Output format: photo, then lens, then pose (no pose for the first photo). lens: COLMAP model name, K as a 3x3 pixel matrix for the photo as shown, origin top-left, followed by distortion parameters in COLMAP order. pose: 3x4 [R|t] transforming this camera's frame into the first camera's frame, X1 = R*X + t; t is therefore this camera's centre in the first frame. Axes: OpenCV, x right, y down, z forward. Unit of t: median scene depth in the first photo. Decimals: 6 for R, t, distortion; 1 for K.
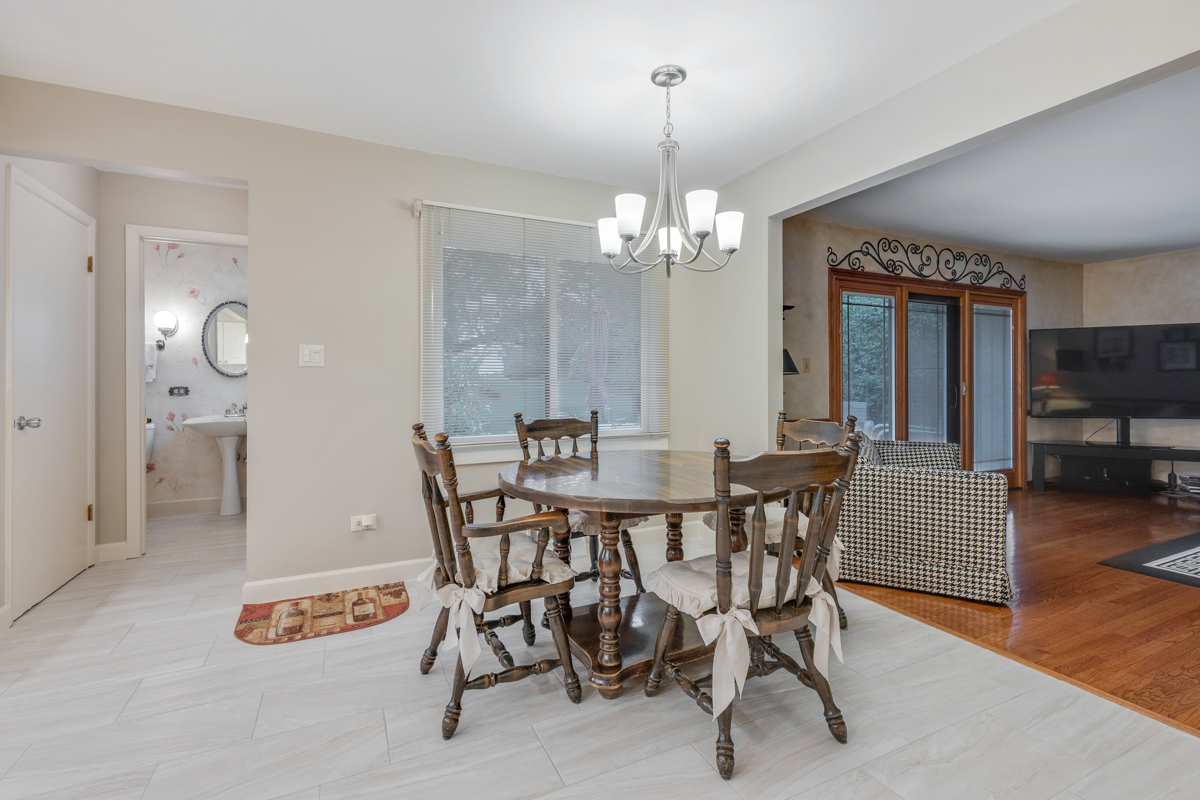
lens RADIAL K [[549.8, 0, 597.3], [0, 549.8, 392.4], [0, 0, 1]] dist [0.003299, -0.000749]
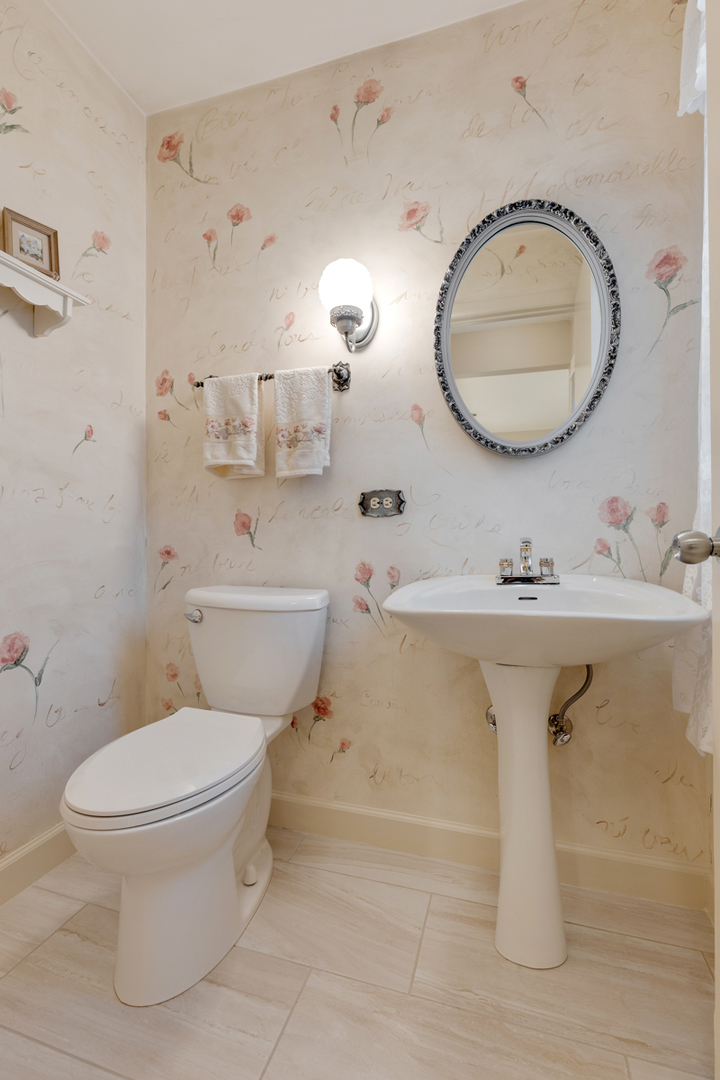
lens RADIAL K [[494.8, 0, 357.8], [0, 494.8, 539.5], [0, 0, 1]] dist [0.003299, -0.000749]
pose [[0.727045, 0.001374, -0.686589, -0.545363], [0.003551, 0.999977, 0.005762, 0.019226], [0.686581, -0.006627, 0.727023, 0.748585]]
